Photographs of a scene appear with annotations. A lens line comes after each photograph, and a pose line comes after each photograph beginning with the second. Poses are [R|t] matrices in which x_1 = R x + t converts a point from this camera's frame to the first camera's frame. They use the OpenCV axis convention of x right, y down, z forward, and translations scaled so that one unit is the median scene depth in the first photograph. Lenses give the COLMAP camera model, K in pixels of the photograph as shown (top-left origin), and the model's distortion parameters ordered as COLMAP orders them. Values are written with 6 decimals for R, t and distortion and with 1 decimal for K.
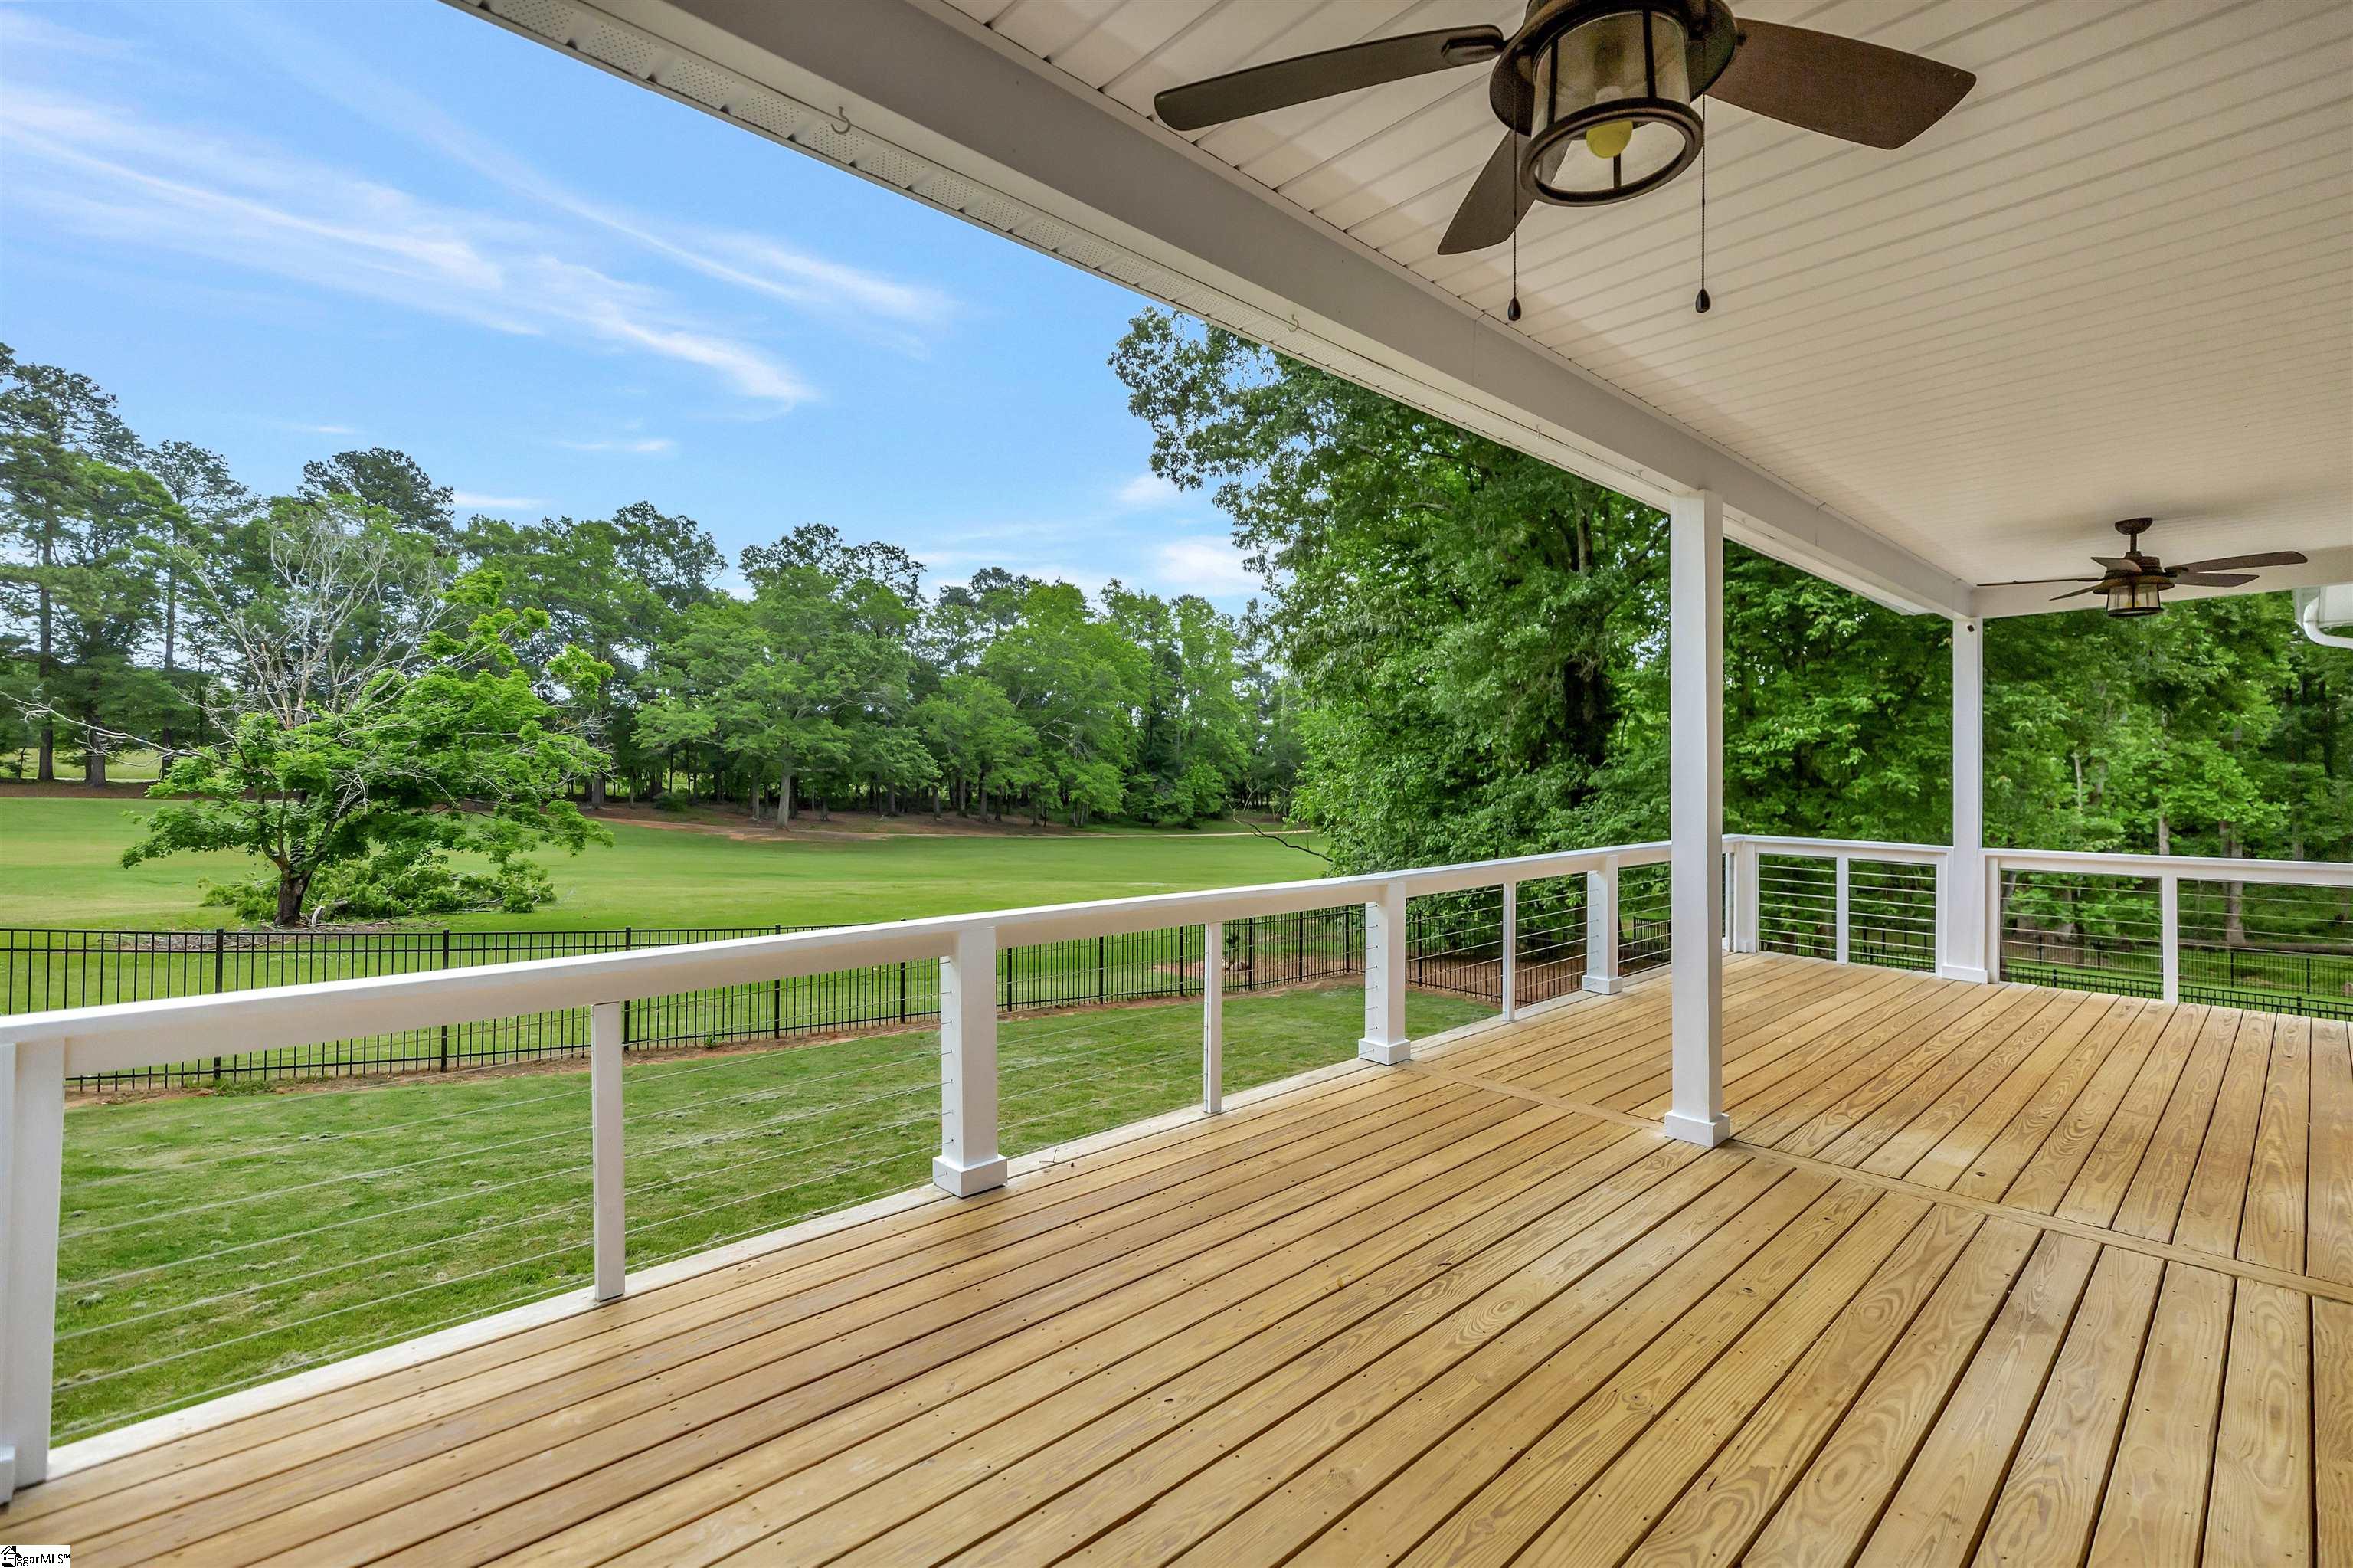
lens RADIAL K [[1052.9, 0, 1186.3], [0, 1052.9, 767.0], [0, 0, 1]] dist [0.006756, 0.000936]
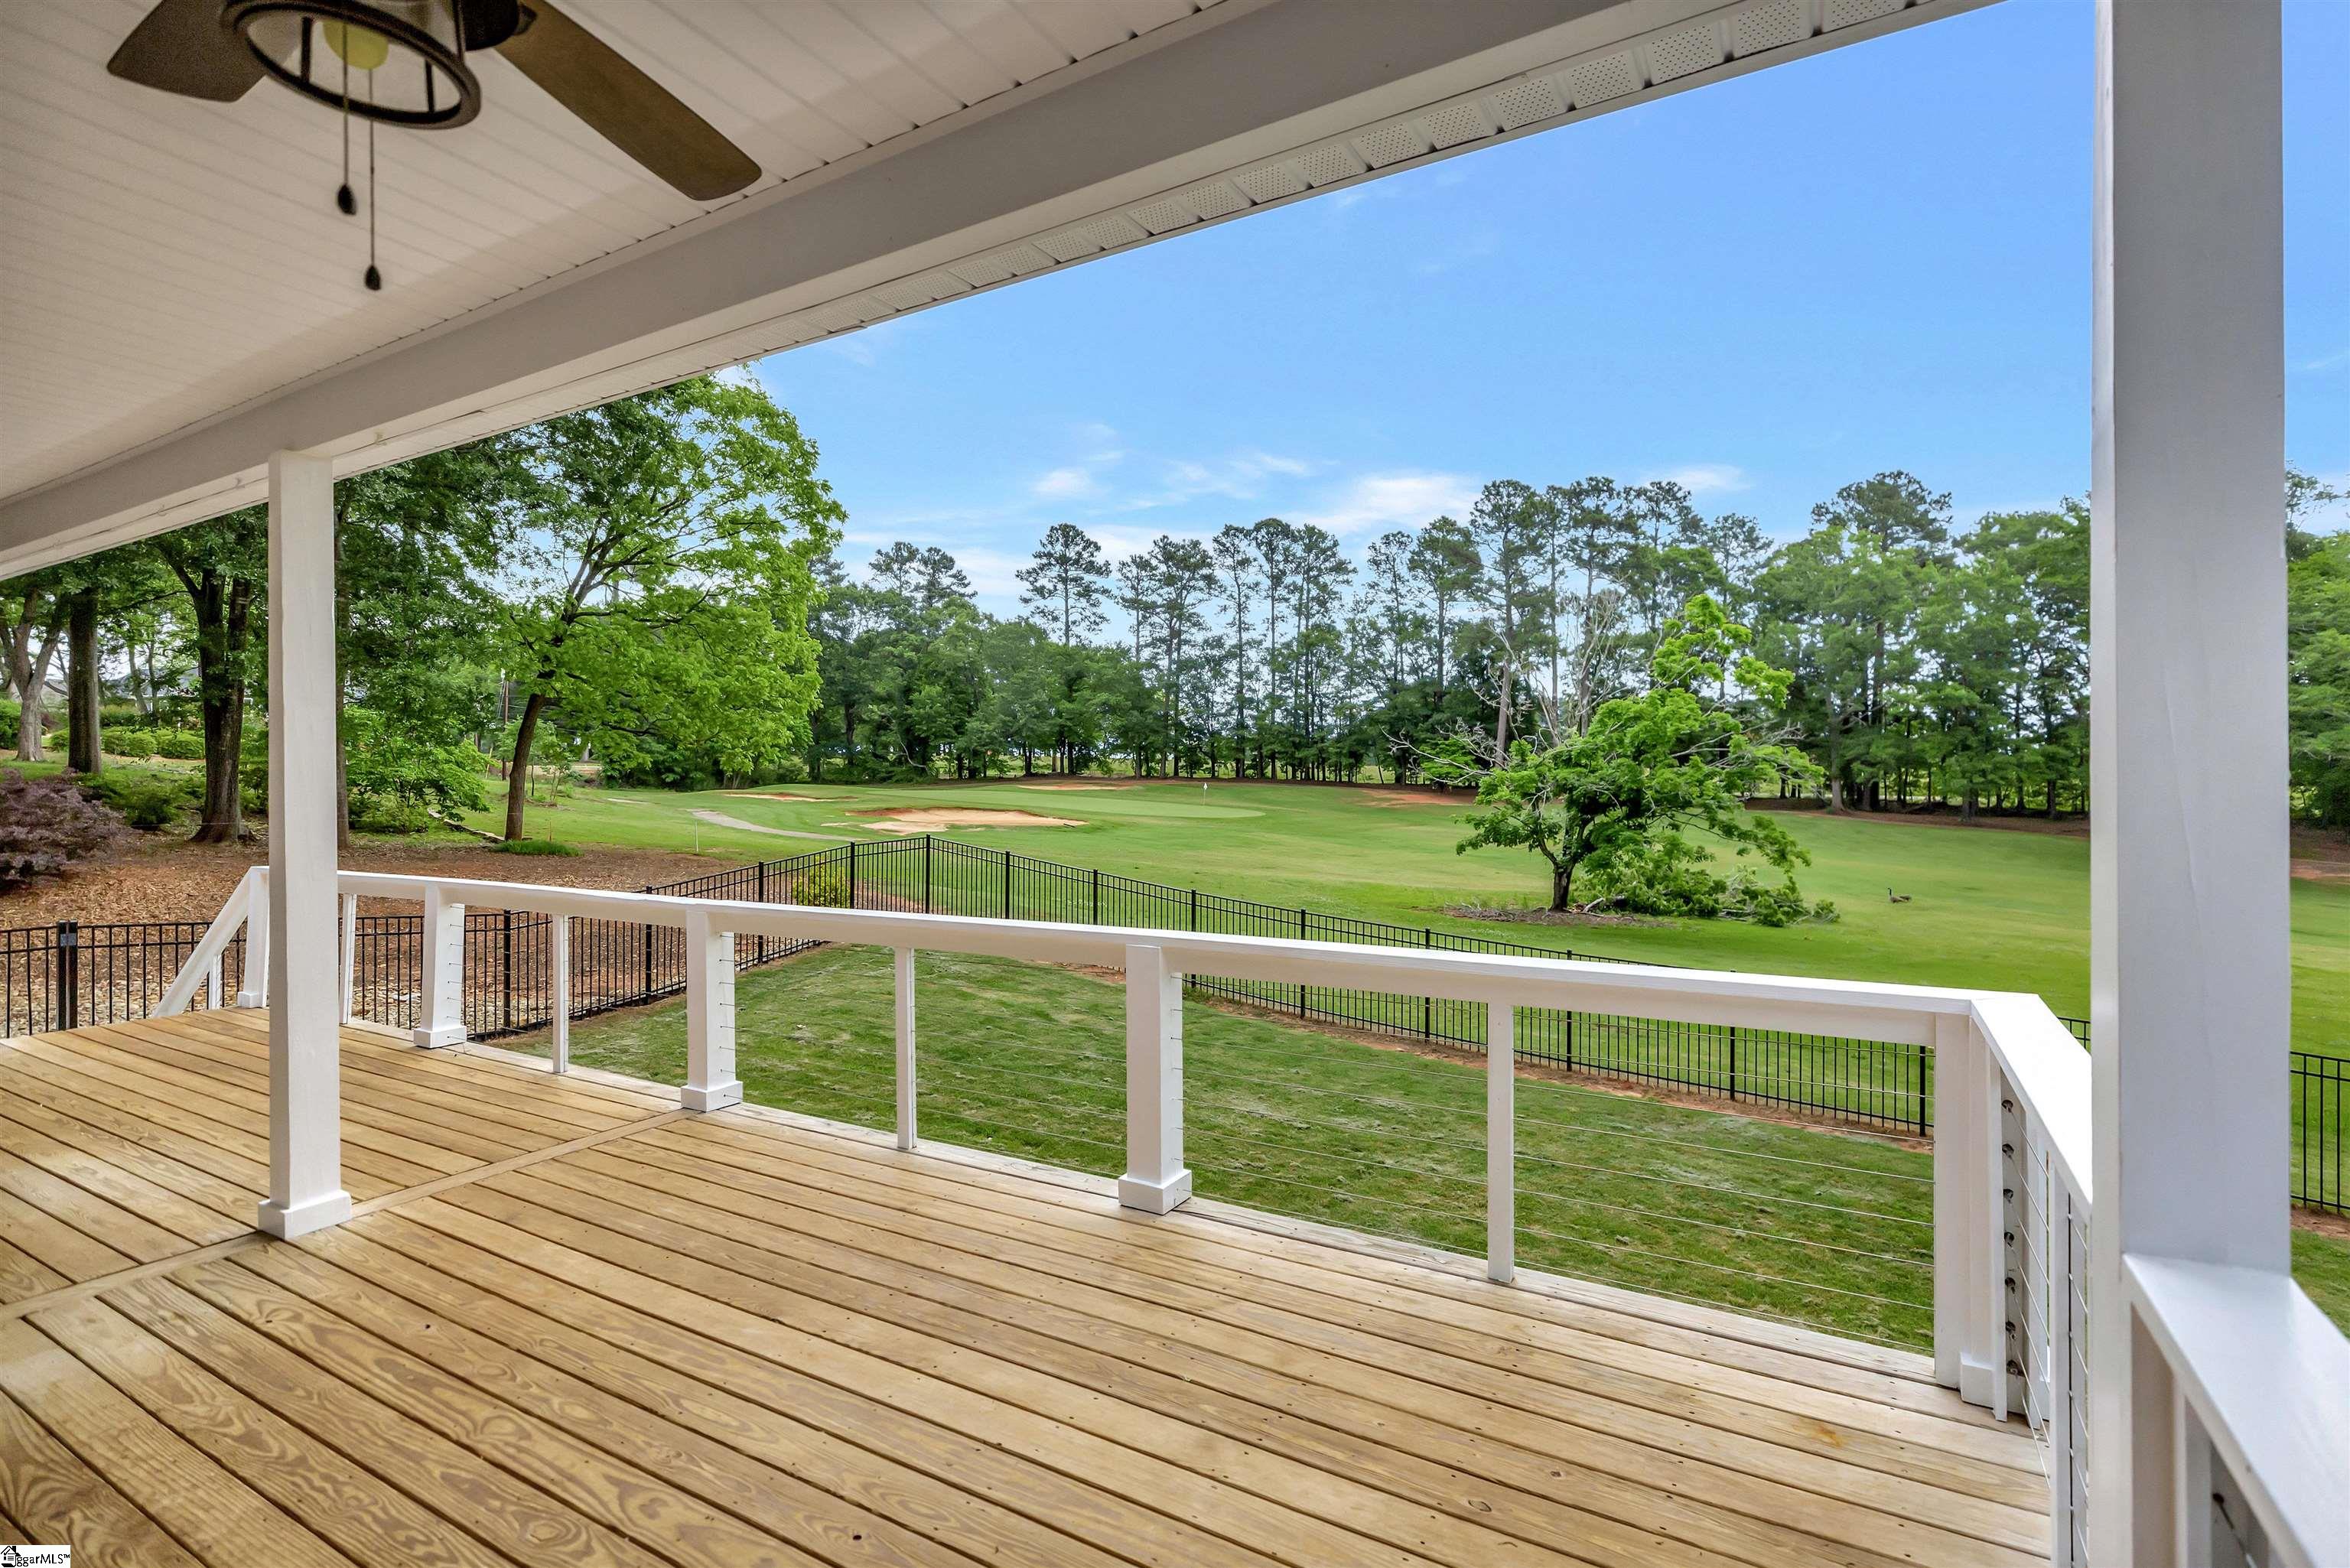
lens RADIAL K [[1088.8, 0, 1216.3], [0, 1088.8, 782.1], [0, 0, 1]] dist [0.003751, 0.000381]
pose [[0.294590, -0.005001, -0.955611, 0.450426], [0.006584, 0.999973, -0.003203, 0.002255], [0.955601, -0.005348, 0.294615, 0.424243]]
